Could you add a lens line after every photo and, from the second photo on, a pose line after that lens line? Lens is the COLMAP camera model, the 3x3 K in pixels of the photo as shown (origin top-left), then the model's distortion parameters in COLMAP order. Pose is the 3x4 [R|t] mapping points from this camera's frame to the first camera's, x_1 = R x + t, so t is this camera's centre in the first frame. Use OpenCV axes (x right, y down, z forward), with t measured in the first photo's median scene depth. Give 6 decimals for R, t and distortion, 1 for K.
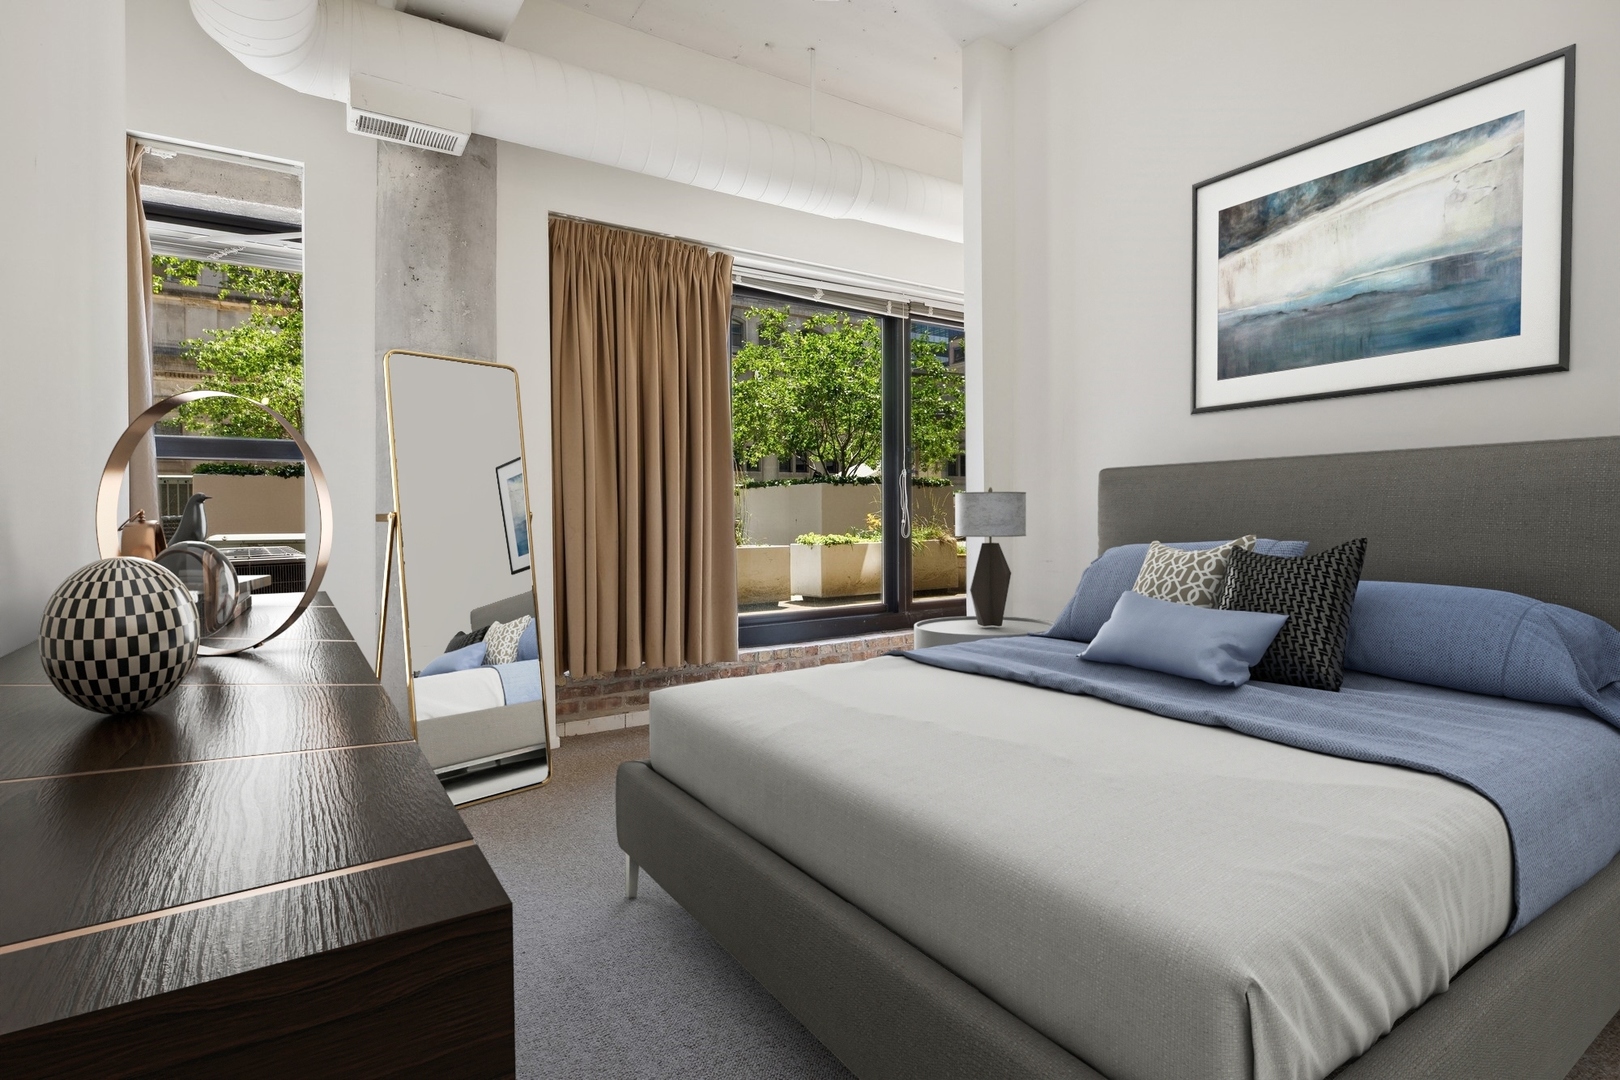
lens RADIAL K [[802.4, 0, 809.0], [0, 802.4, 516.4], [0, 0, 1]] dist [0.003107, -0.000454]
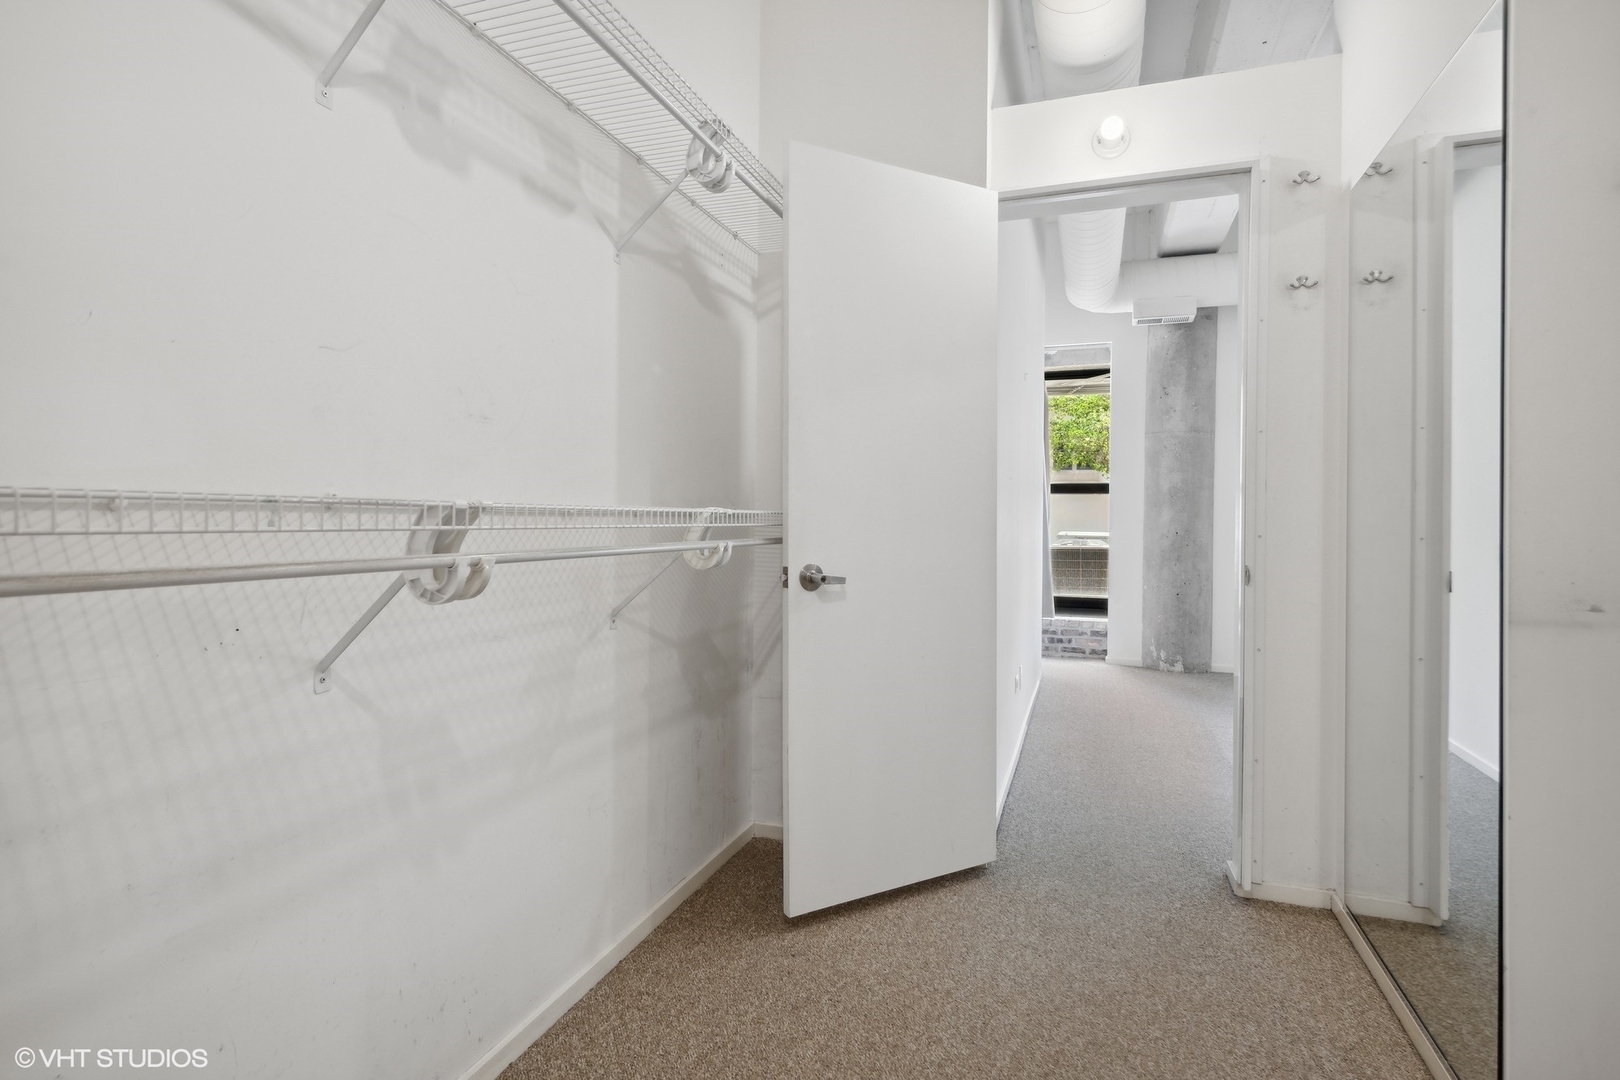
lens RADIAL K [[812.9, 0, 794.5], [0, 812.9, 509.9], [0, 0, 1]] dist [0.003961, -0.000211]
pose [[0.596375, 0.008832, -0.802658, 0.485437], [-0.018075, 0.999834, -0.002428, -0.013381], [0.802503, 0.015956, 0.596435, -0.766995]]
